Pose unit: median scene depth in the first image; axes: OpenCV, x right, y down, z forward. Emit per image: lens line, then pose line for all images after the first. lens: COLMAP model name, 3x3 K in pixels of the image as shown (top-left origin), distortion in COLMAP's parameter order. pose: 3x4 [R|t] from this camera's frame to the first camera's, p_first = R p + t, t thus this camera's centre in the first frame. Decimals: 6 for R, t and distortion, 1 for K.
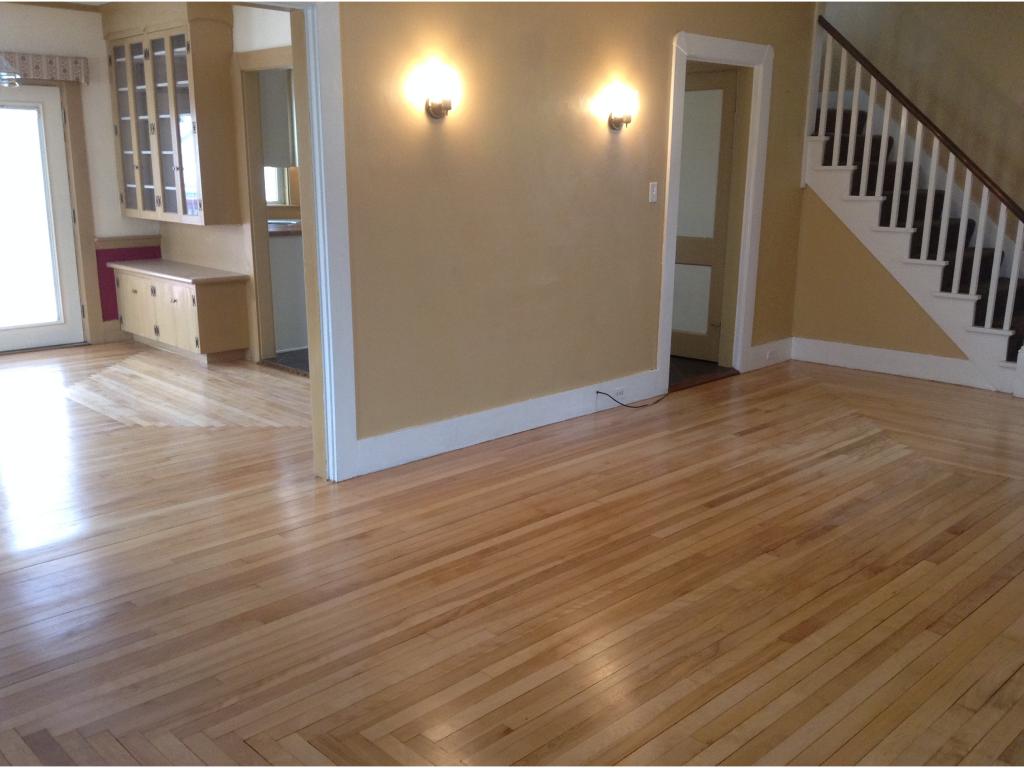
lens RADIAL K [[935.6, 0, 506.6], [0, 935.6, 385.2], [0, 0, 1]] dist [0.022136, 0.000000]
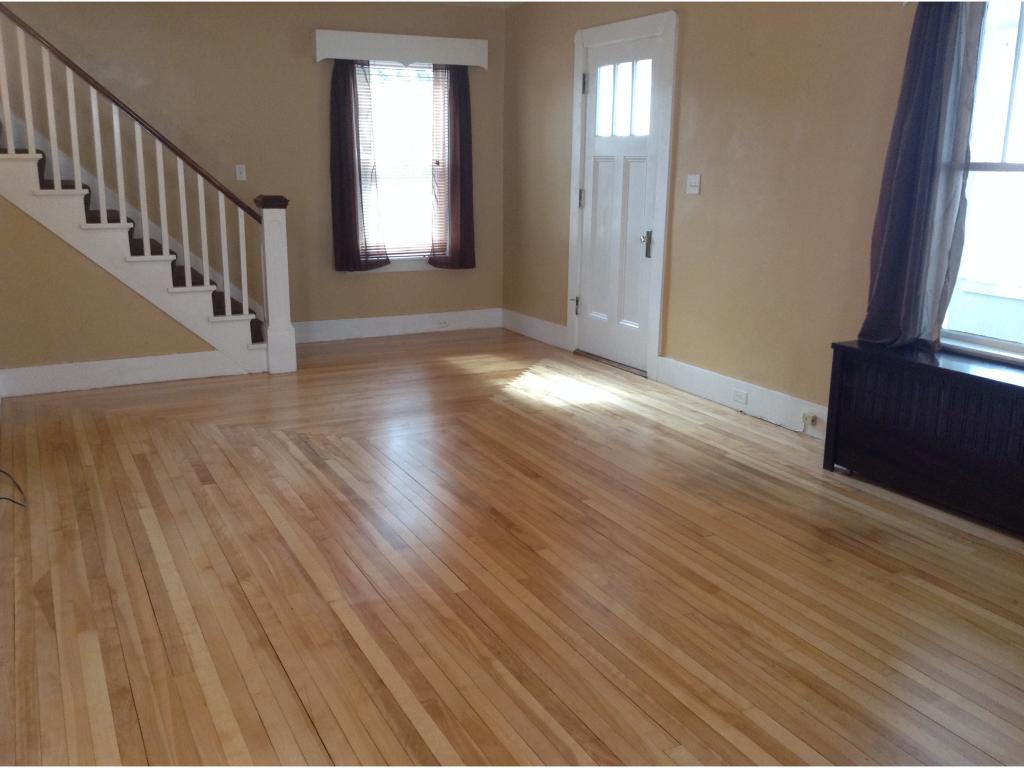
lens RADIAL K [[935.6, 0, 508.1], [0, 935.6, 379.2], [0, 0, 1]] dist [0.022136, 0.000000]
pose [[0.286348, -0.221958, 0.932062, -0.478787], [0.217119, 0.962523, 0.162509, -0.125976], [-0.933201, 0.155834, 0.323808, 0.552586]]
